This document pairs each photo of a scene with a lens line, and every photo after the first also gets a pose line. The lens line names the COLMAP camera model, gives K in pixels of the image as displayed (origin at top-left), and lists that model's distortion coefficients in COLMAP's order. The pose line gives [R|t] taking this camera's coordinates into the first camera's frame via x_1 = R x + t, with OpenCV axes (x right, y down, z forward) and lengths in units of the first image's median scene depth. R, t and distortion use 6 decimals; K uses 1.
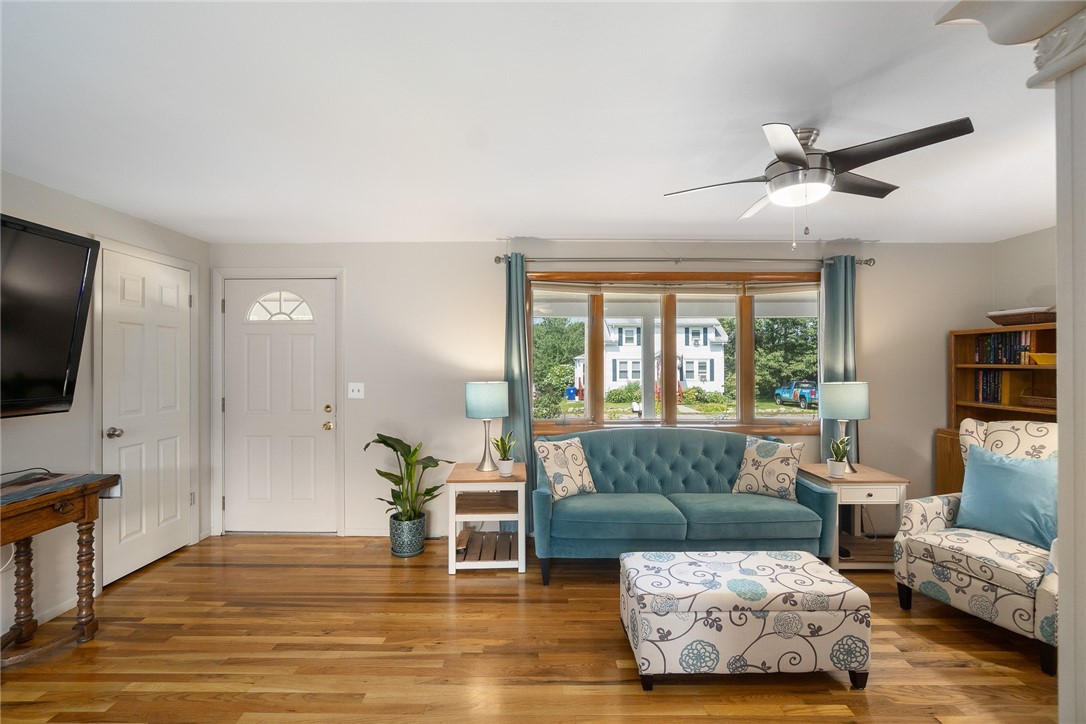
lens RADIAL K [[498.5, 0, 540.6], [0, 498.5, 362.3], [0, 0, 1]] dist [0.003955, 0.000483]
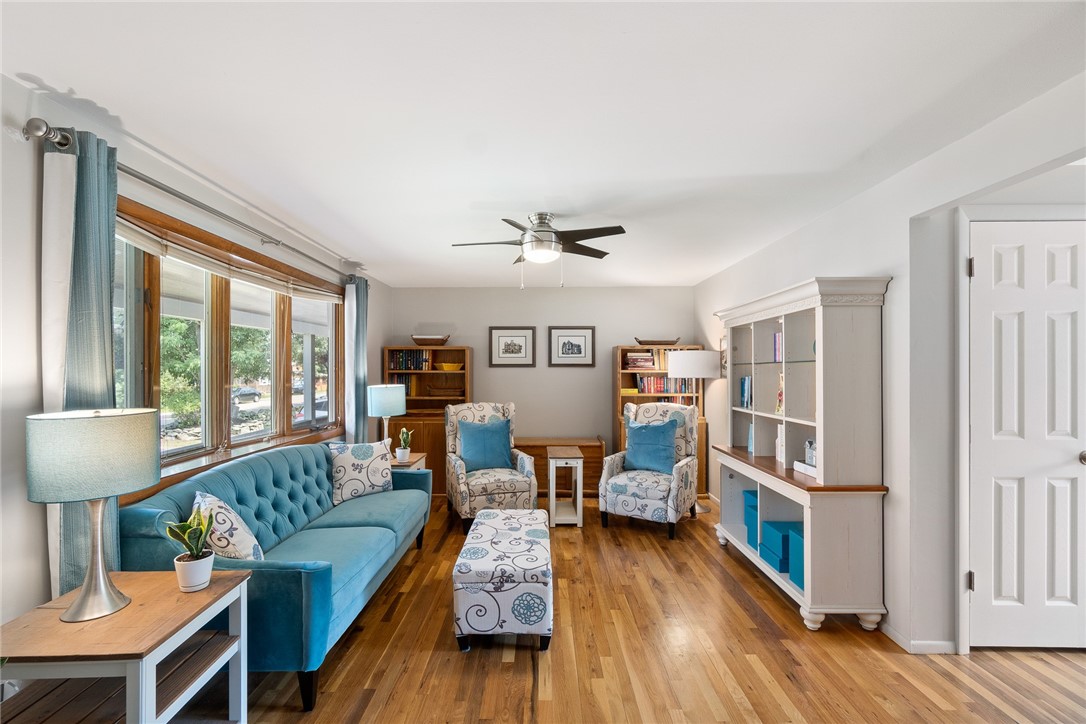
lens RADIAL K [[485.2, 0, 542.9], [0, 485.2, 366.8], [0, 0, 1]] dist [0.000255, -0.000002]
pose [[-0.023935, 0.006016, 0.999695, -0.794384], [0.000235, 0.999982, -0.006012, 0.002782], [-0.999713, 0.000091, -0.023936, 0.884638]]
